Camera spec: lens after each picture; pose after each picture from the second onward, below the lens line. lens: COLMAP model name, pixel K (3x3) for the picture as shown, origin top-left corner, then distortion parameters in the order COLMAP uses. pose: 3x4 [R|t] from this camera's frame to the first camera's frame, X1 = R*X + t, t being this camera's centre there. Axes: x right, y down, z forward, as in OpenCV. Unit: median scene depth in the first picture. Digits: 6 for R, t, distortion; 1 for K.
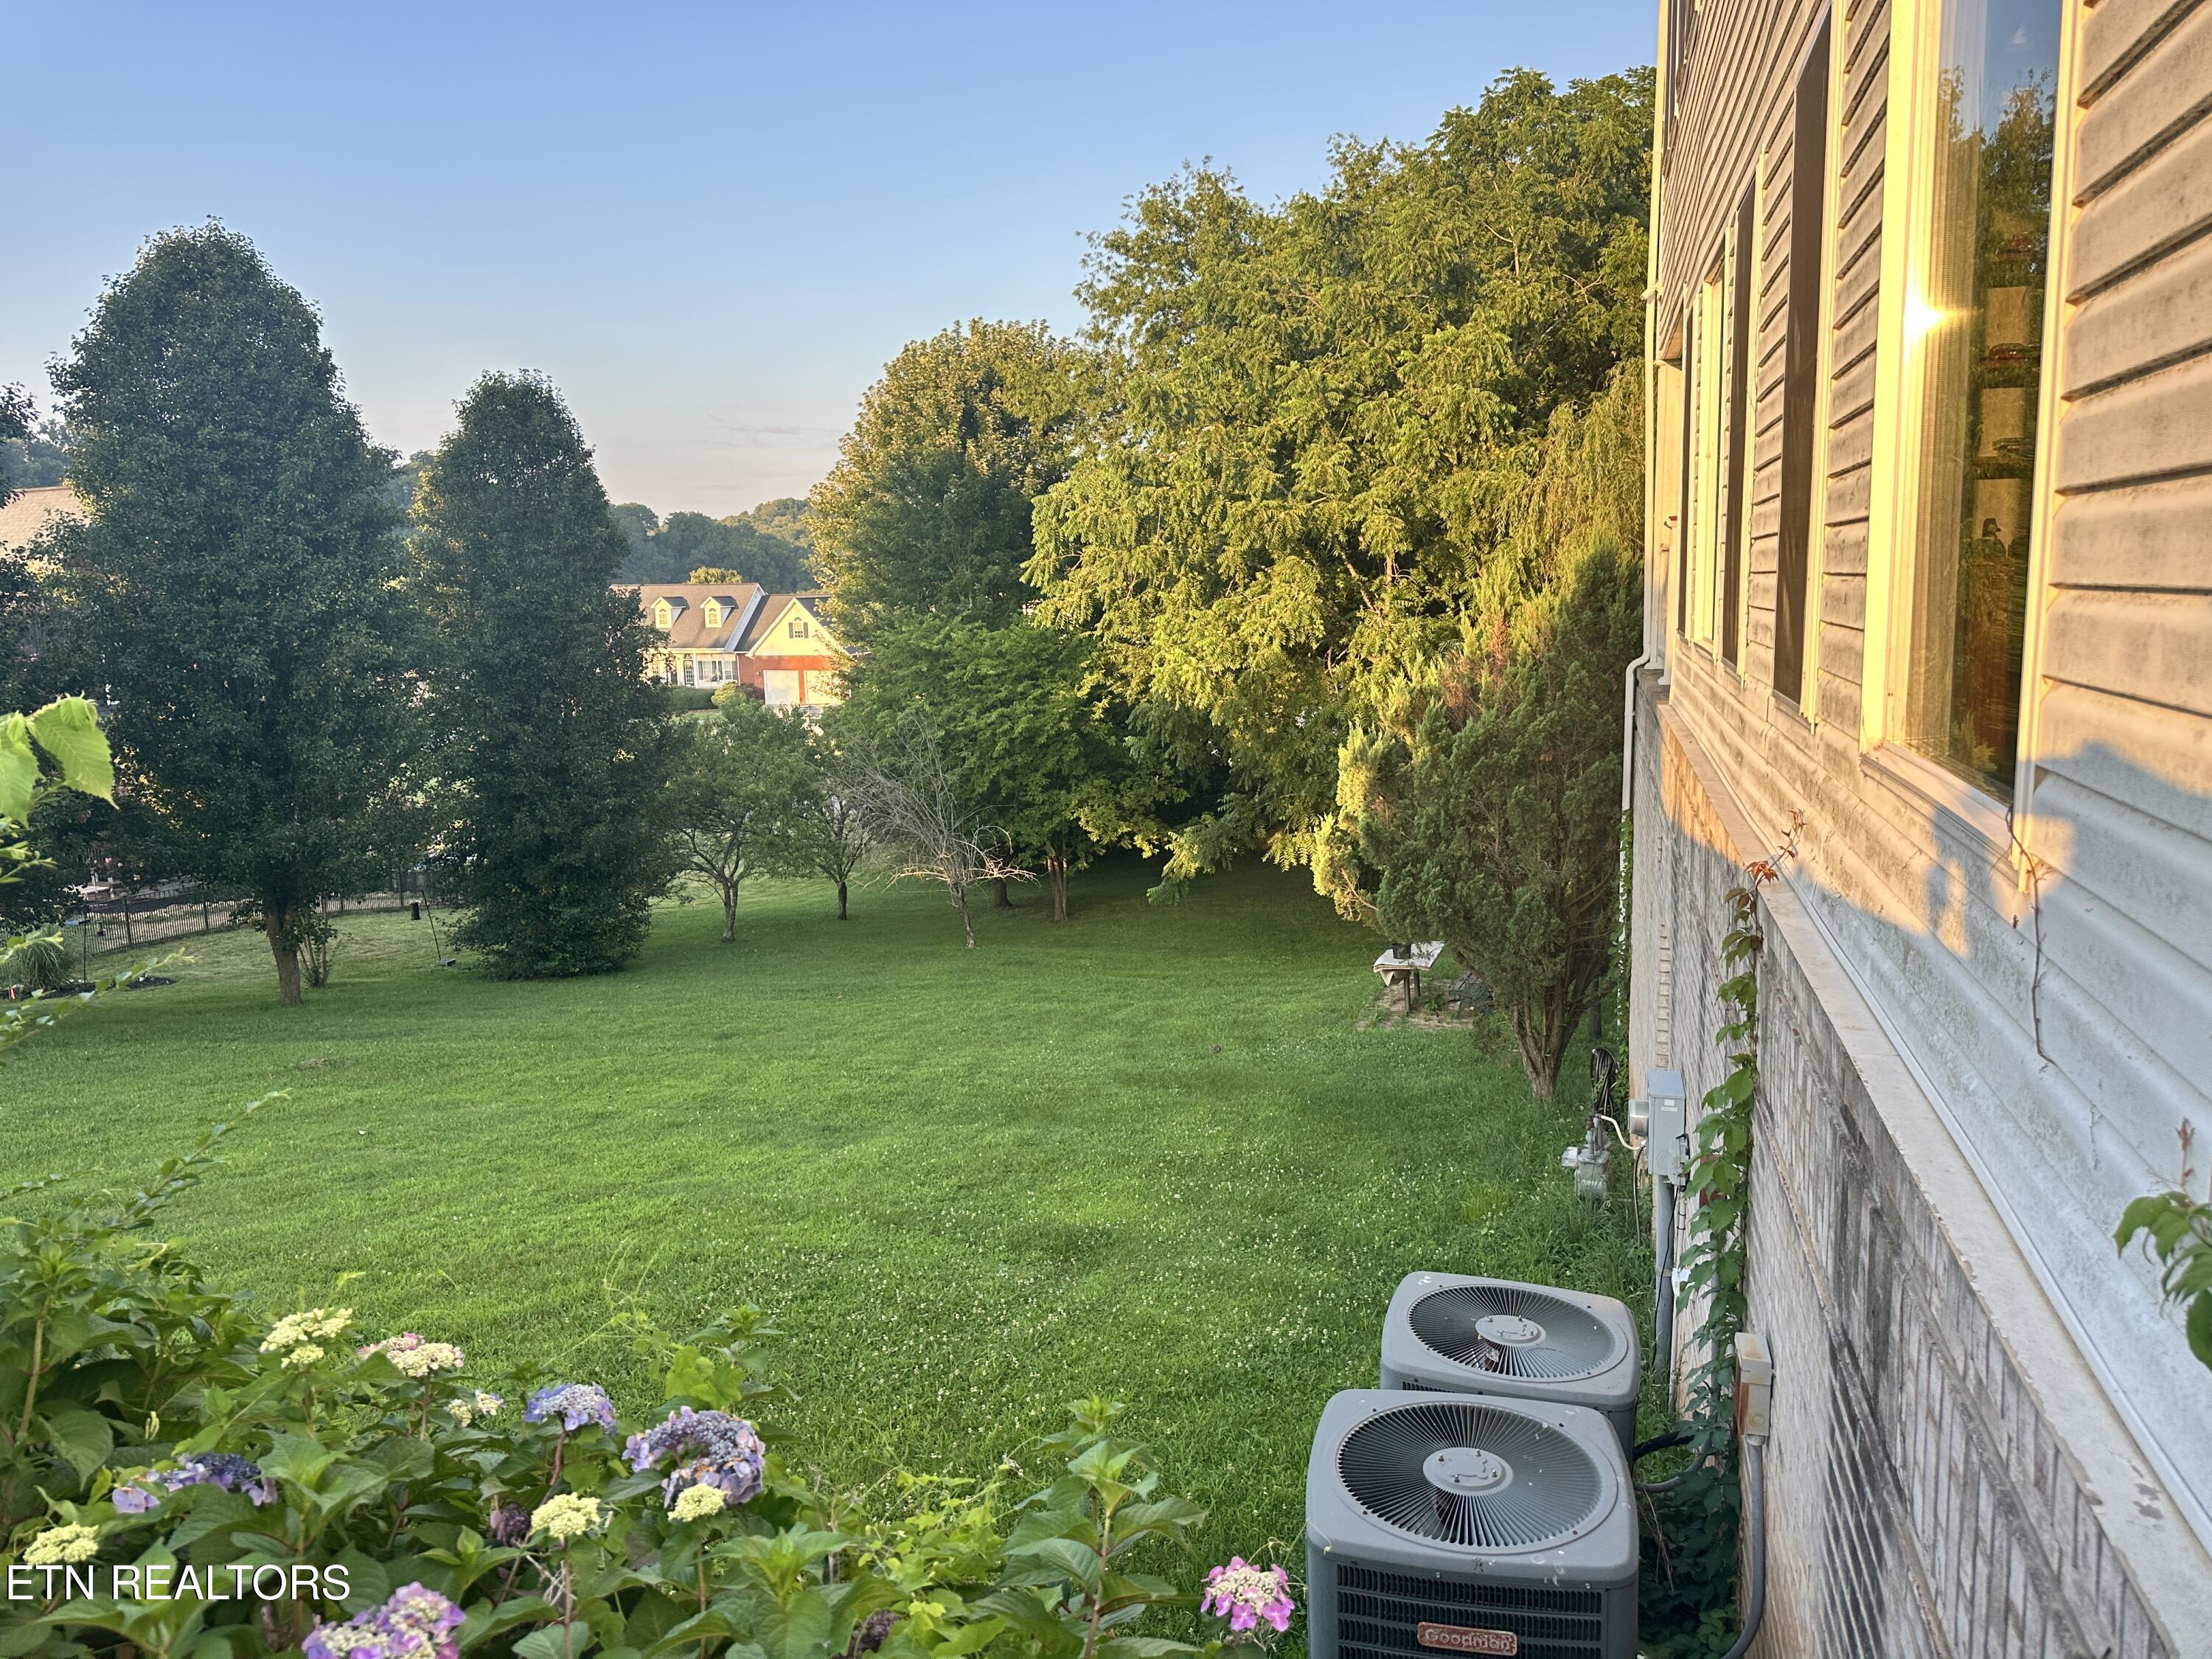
lens RADIAL K [[1557.2, 0, 1098.8], [0, 1557.2, 838.1], [0, 0, 1]] dist [-0.002901, -0.002492]
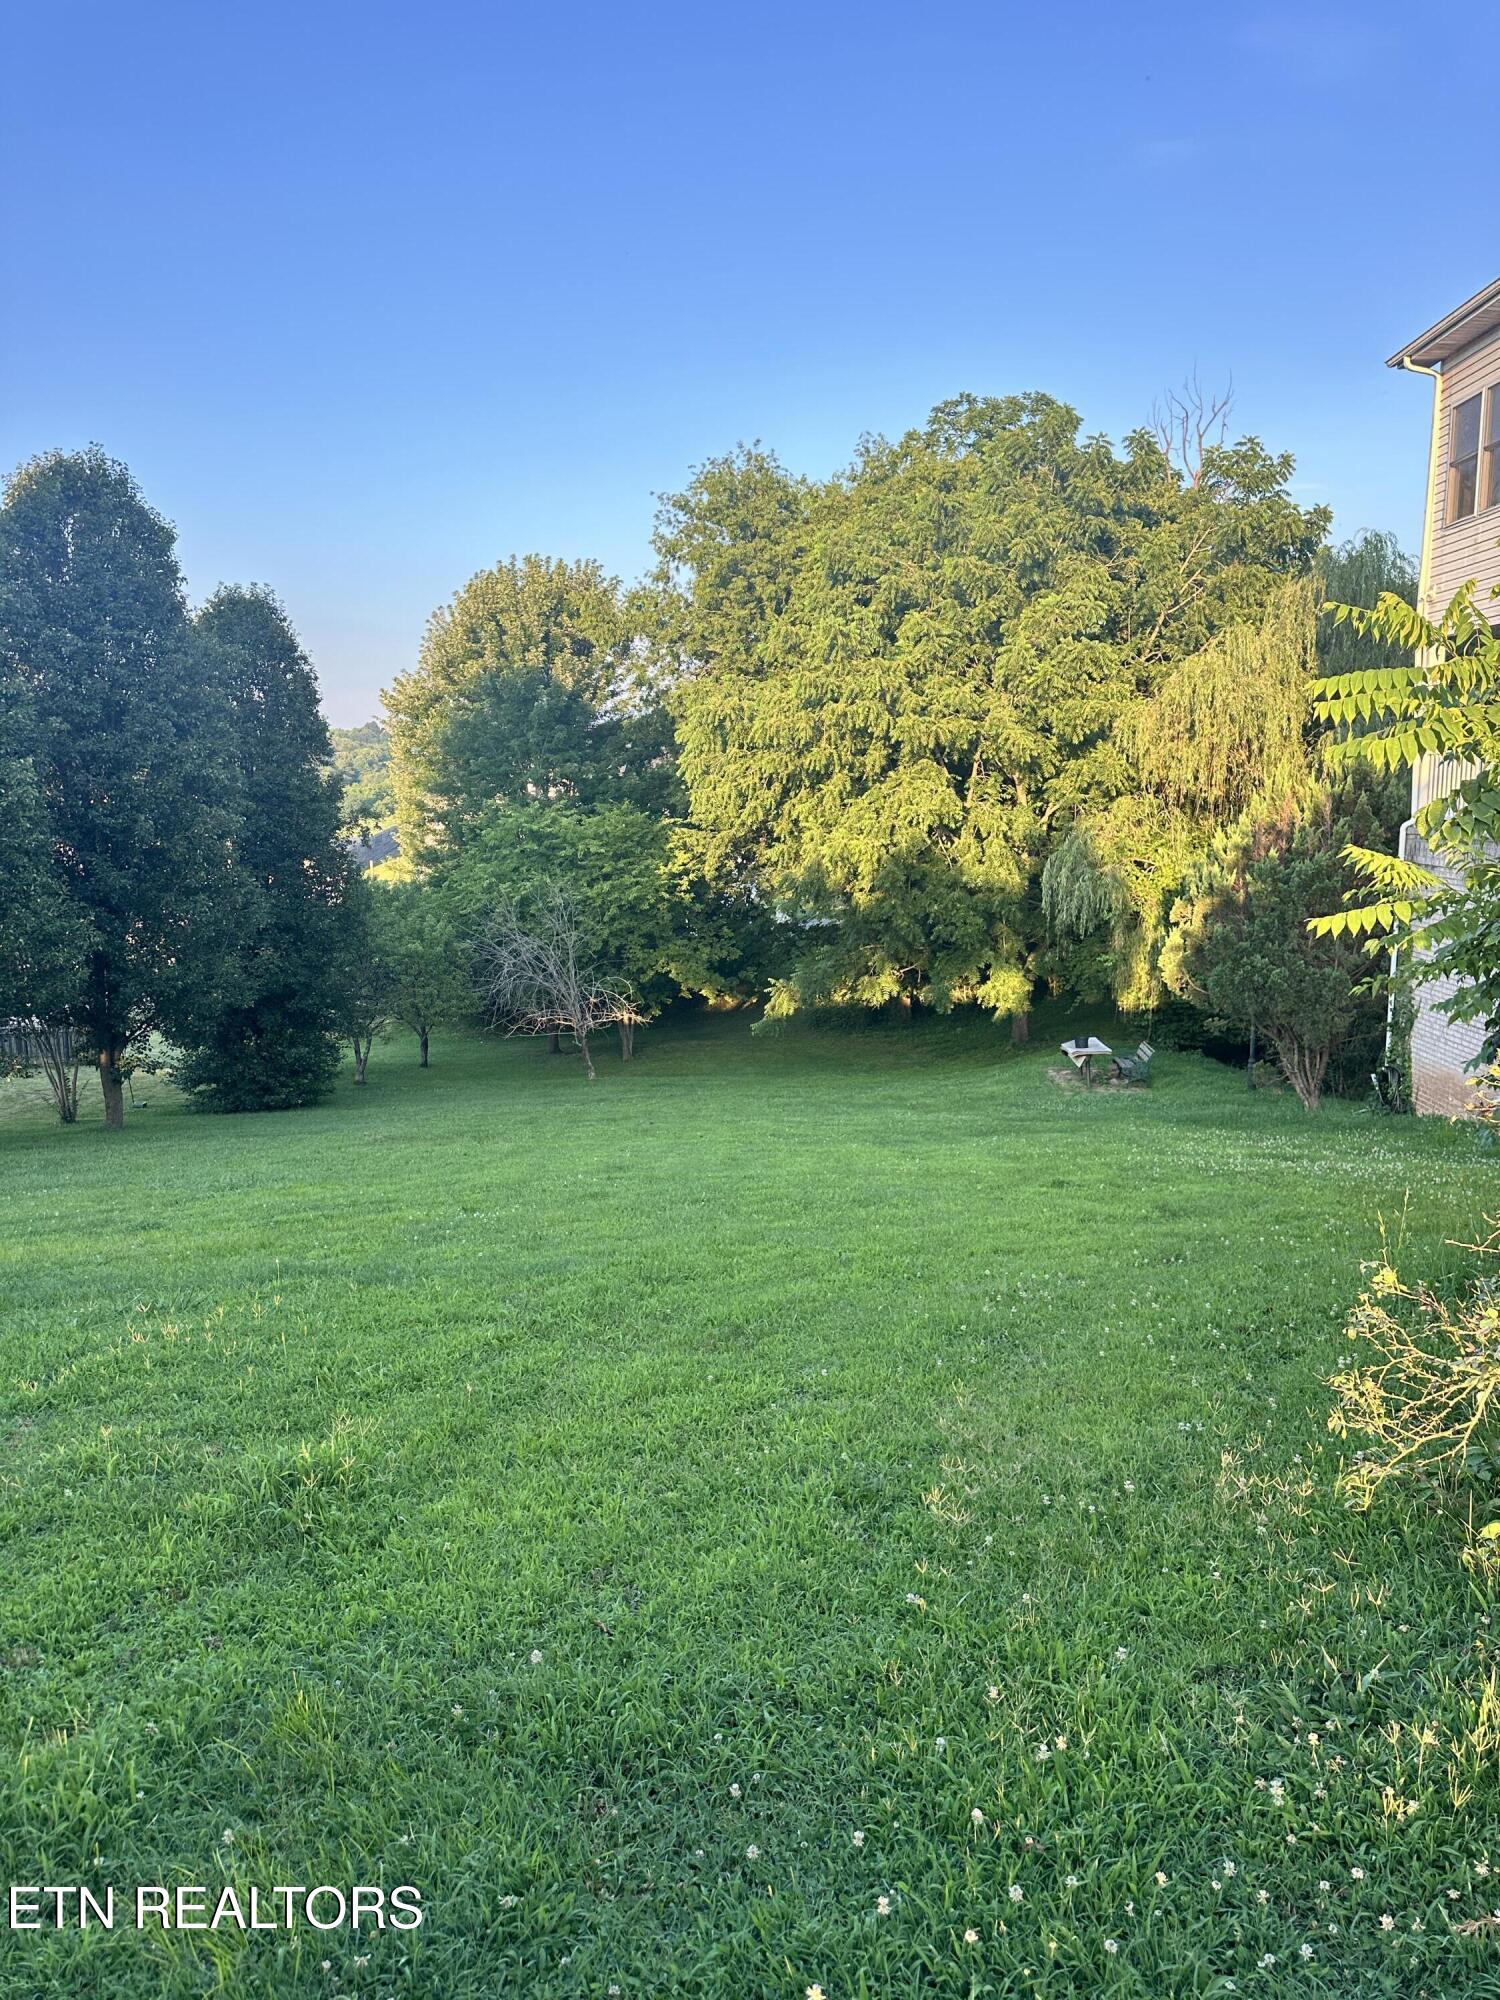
lens RADIAL K [[1407.9, 0, 760.3], [0, 1407.9, 990.3], [0, 0, 1]] dist [-0.002901, -0.002492]
pose [[0.968568, -0.015100, 0.248290, -0.212736], [0.020310, 0.999624, -0.018436, 0.022990], [-0.247919, 0.022899, 0.968510, -0.080651]]
